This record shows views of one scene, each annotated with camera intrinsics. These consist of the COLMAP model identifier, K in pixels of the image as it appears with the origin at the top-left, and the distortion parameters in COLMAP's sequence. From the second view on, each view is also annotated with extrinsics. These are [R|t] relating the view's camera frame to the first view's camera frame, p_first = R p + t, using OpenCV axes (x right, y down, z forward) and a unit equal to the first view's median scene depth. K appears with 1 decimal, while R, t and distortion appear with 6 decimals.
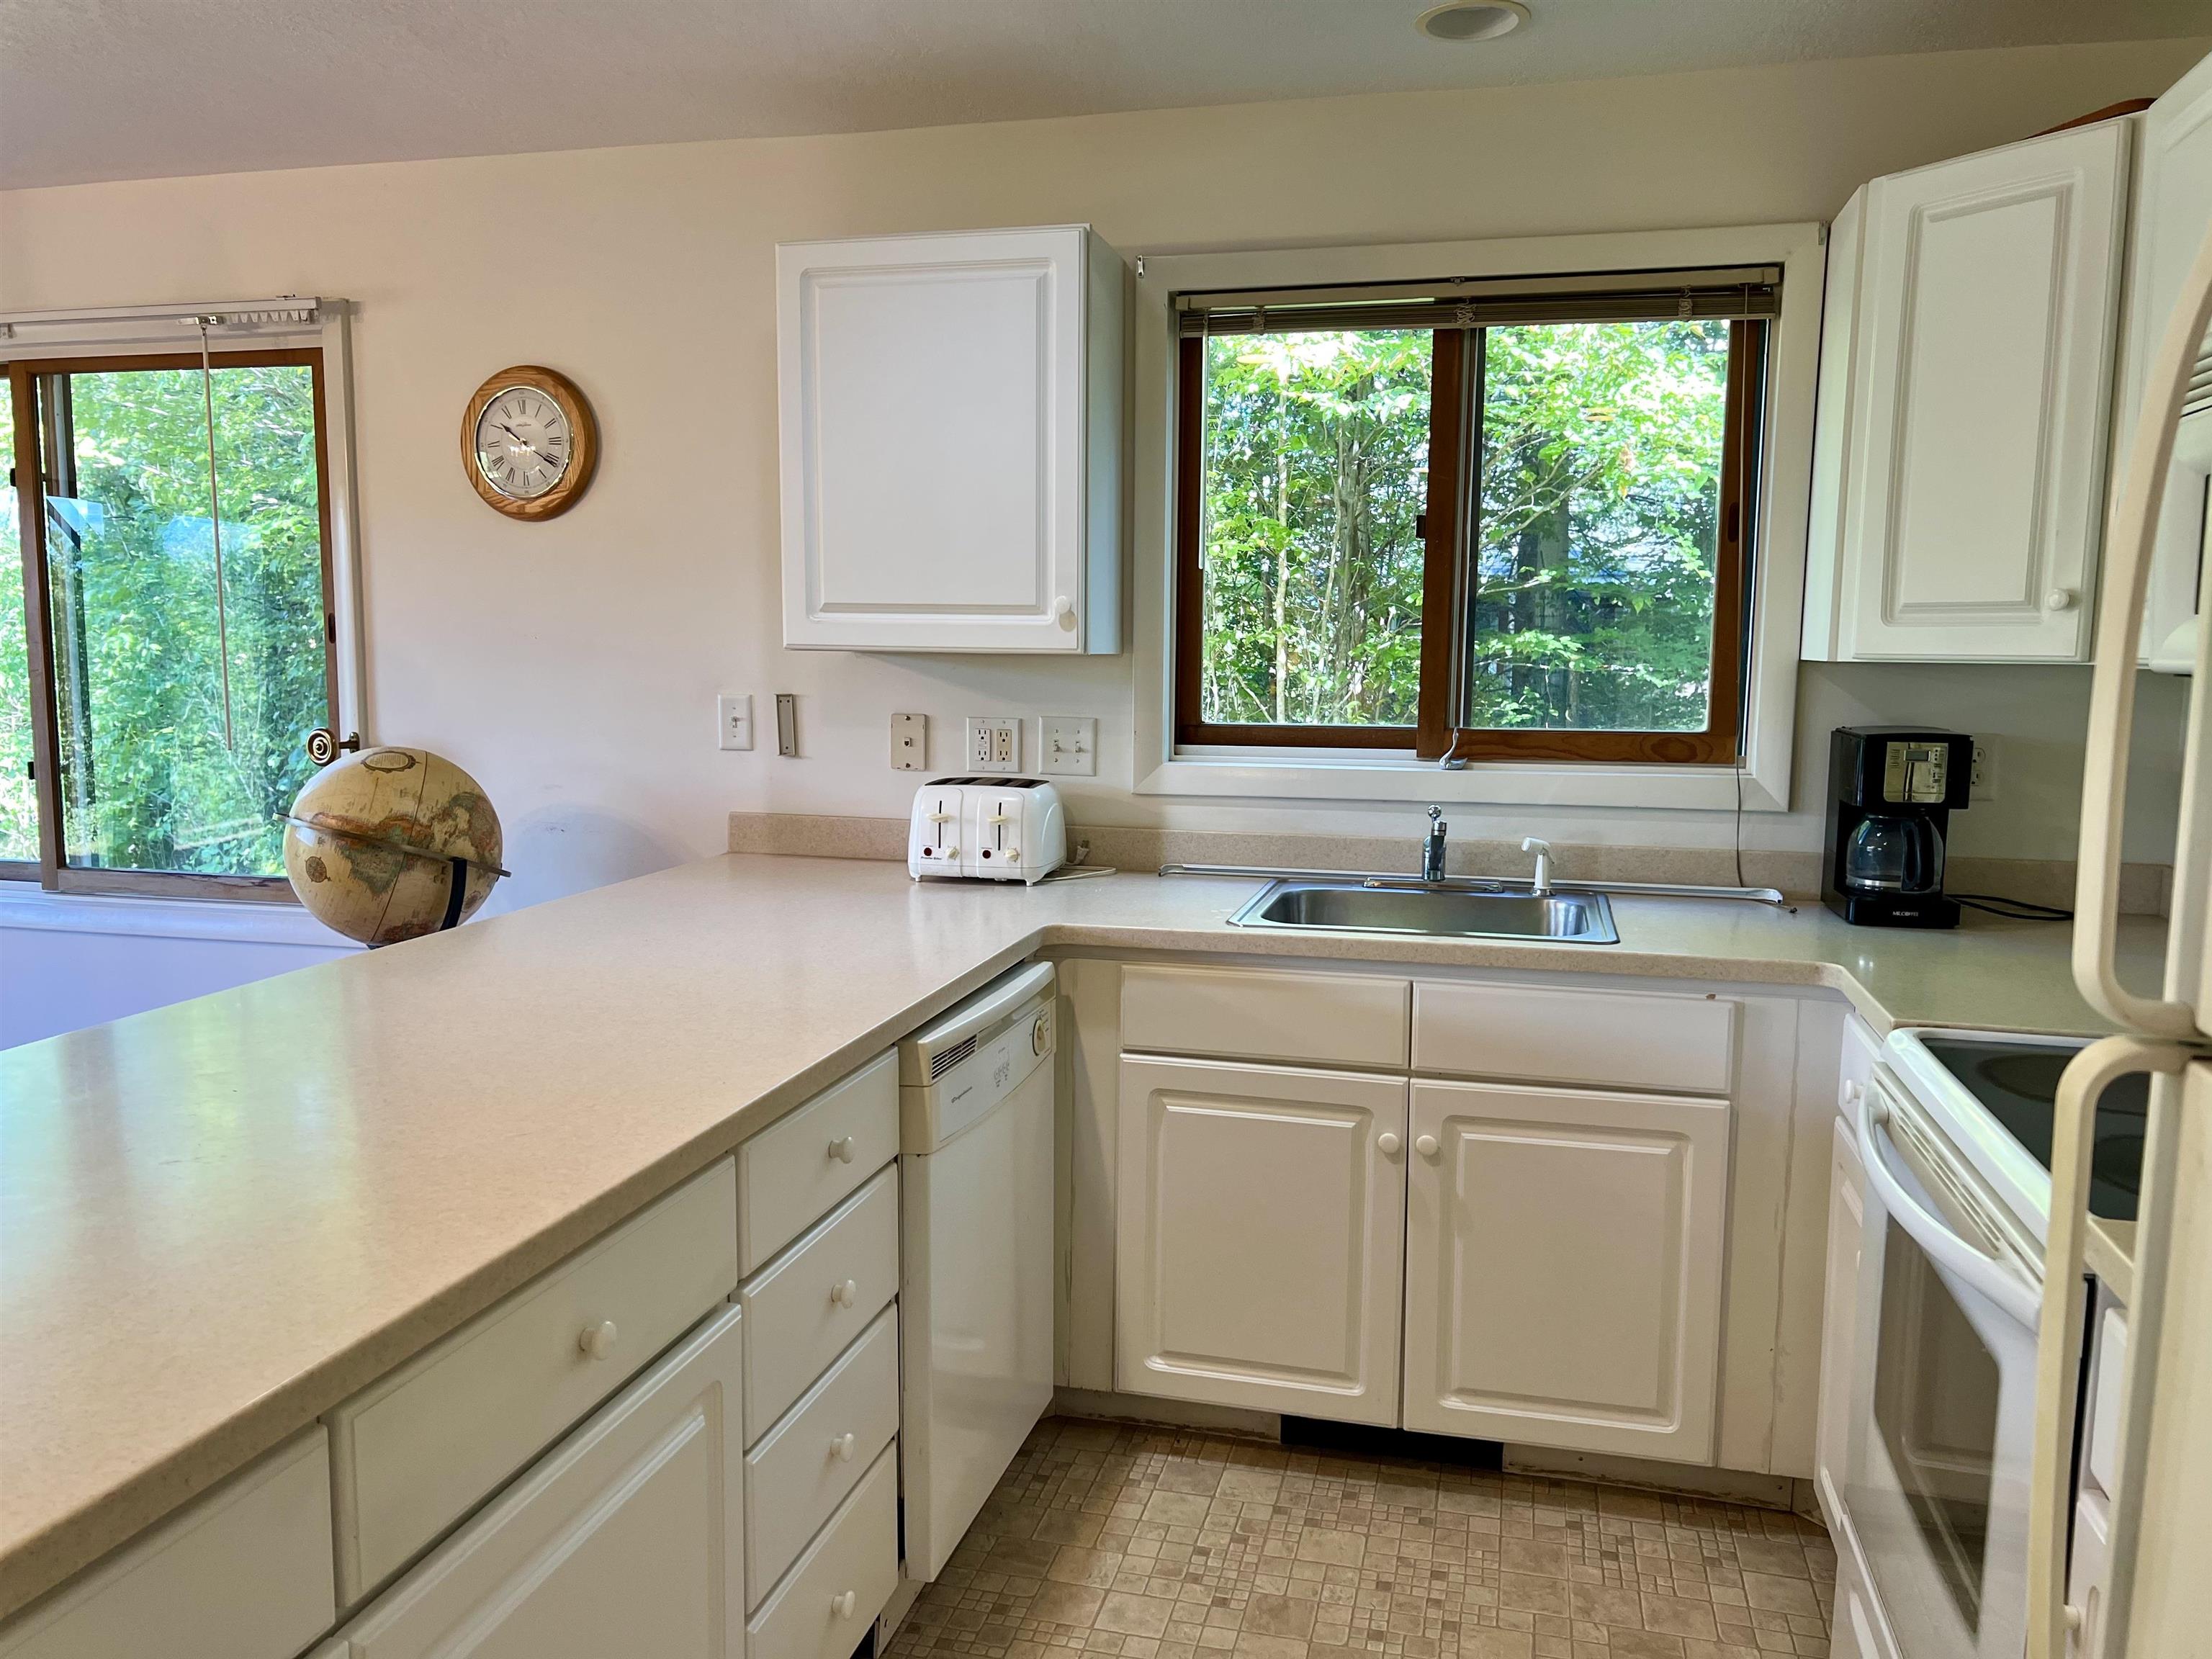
lens RADIAL K [[1647.9, 0, 1127.9], [0, 1647.9, 849.2], [0, 0, 1]] dist [0.061273, -0.069088]
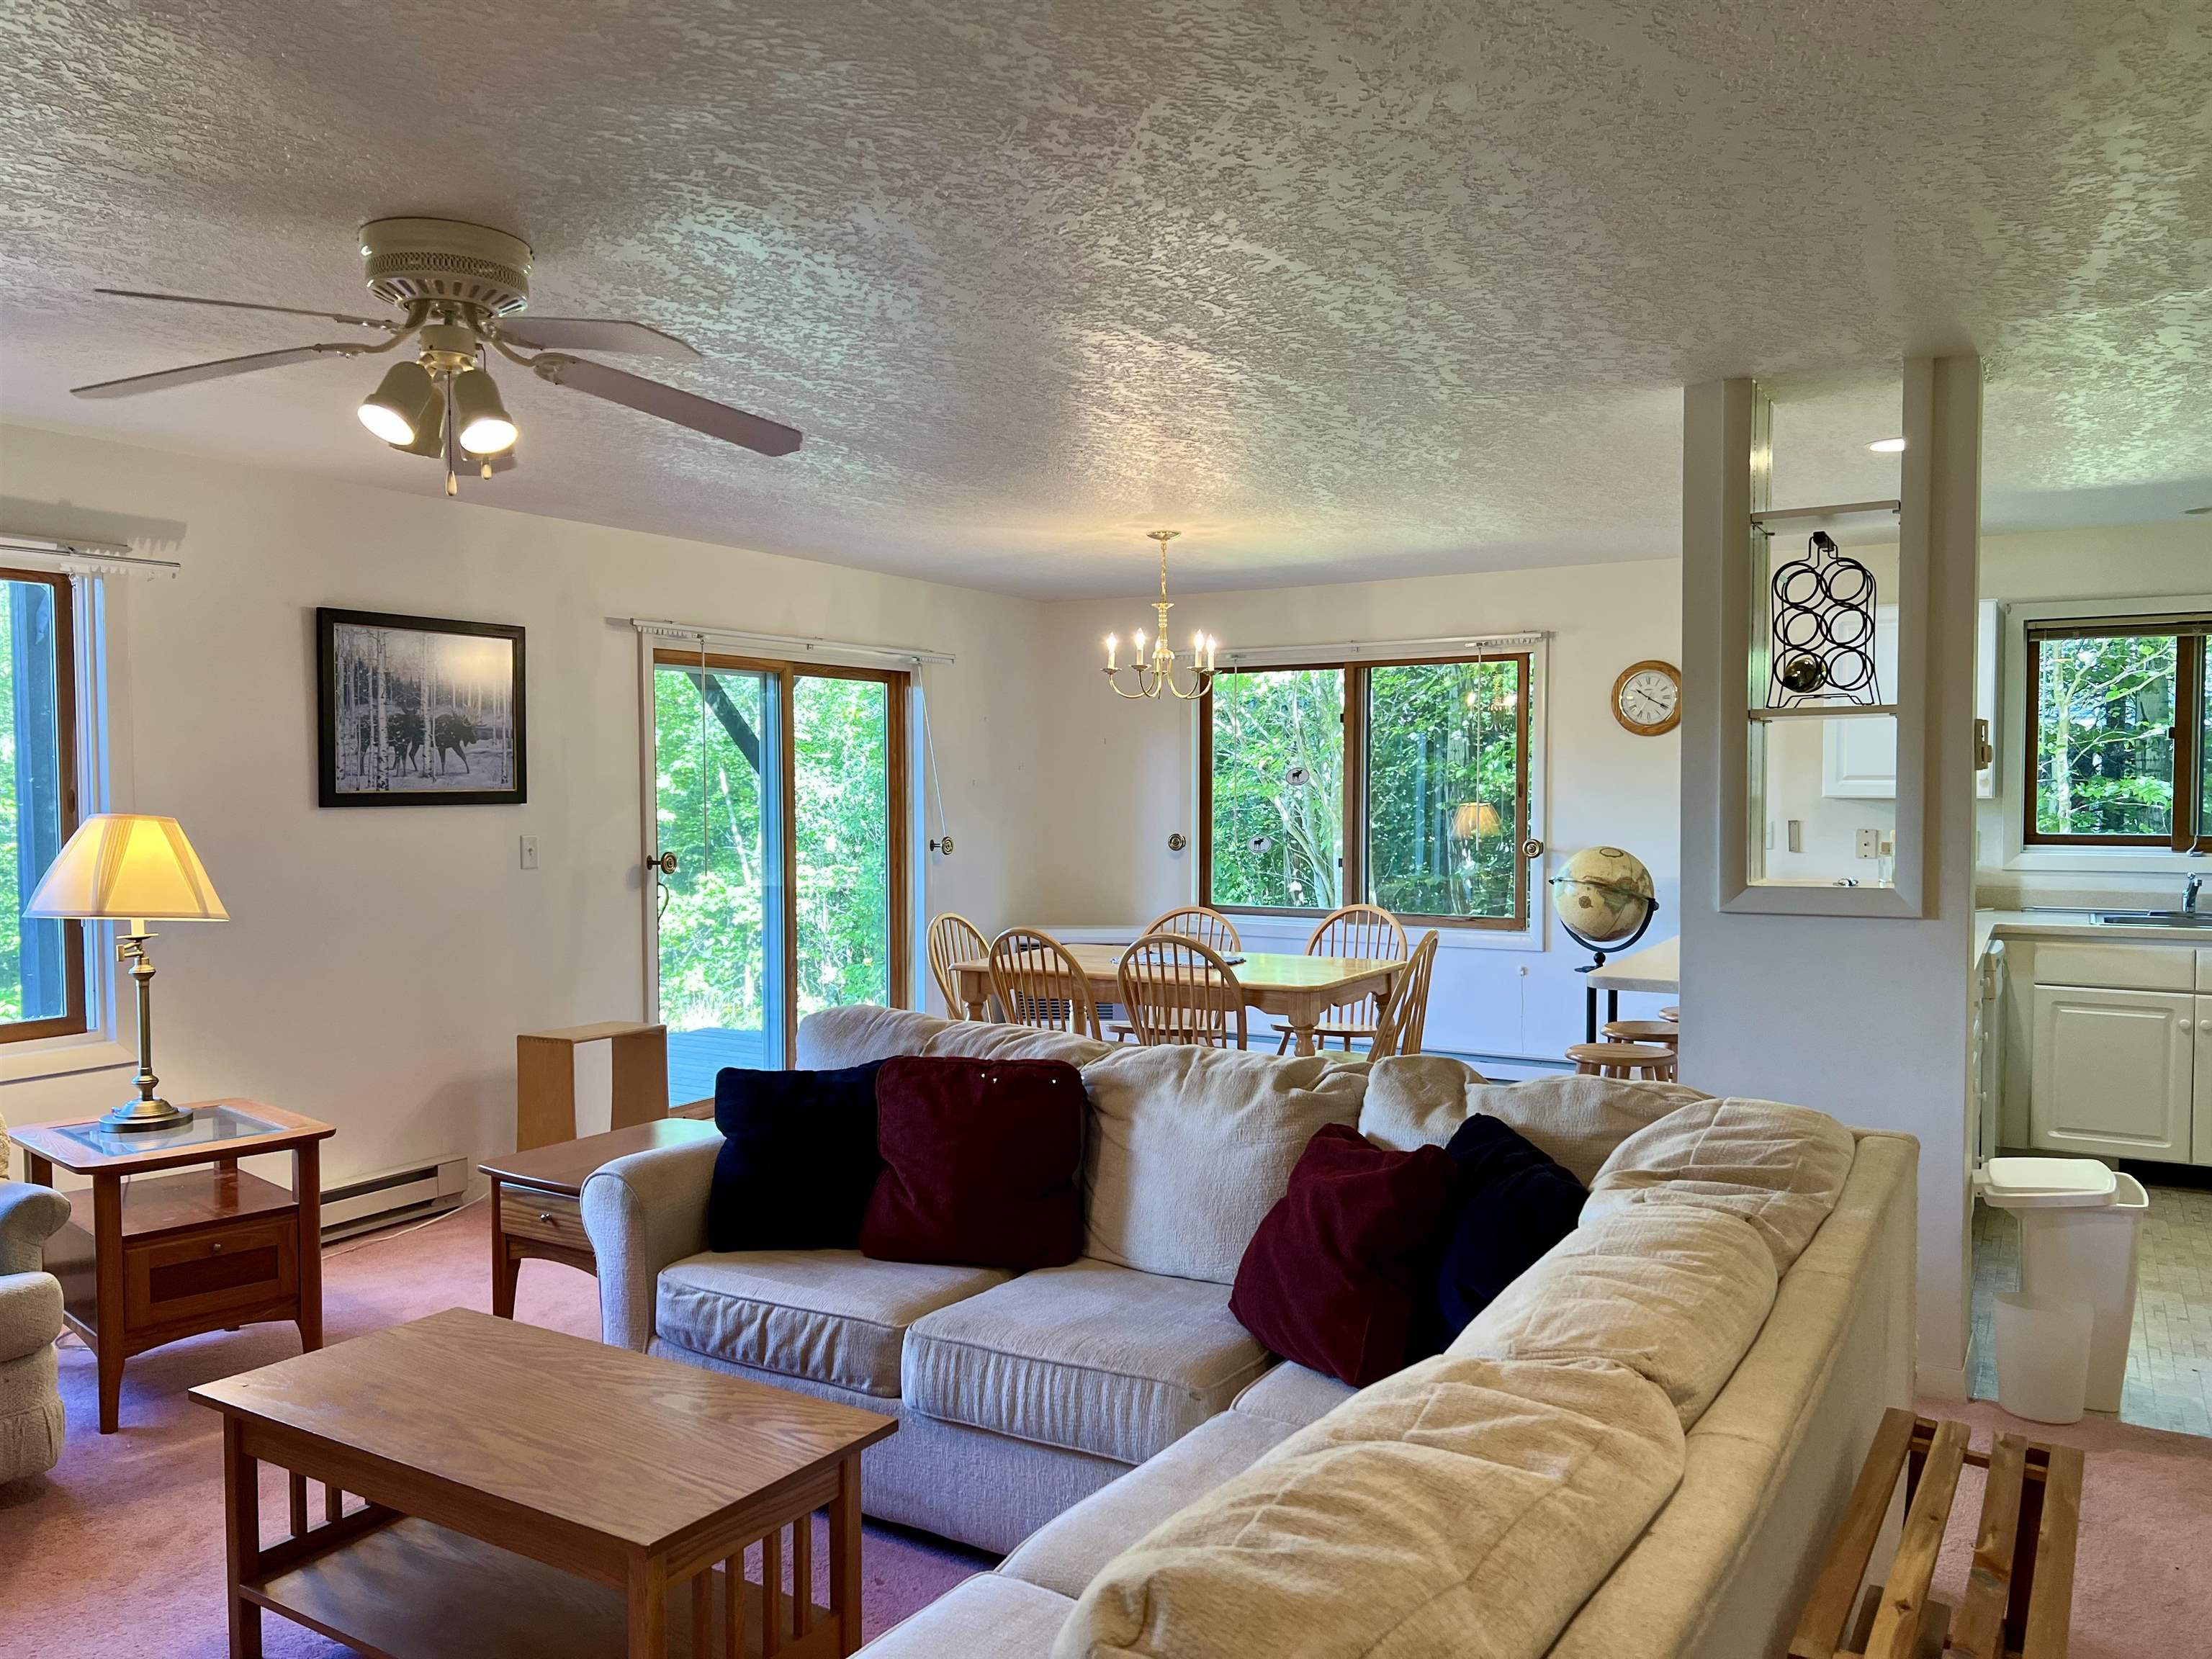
lens RADIAL K [[1647.4, 0, 1096.2], [0, 1647.4, 841.0], [0, 0, 1]] dist [0.054970, -0.056470]
pose [[0.956574, -0.003868, -0.291465, -0.468471], [-0.022423, 0.995973, -0.086809, 0.134413], [0.290627, 0.089575, 0.952635, -1.245509]]
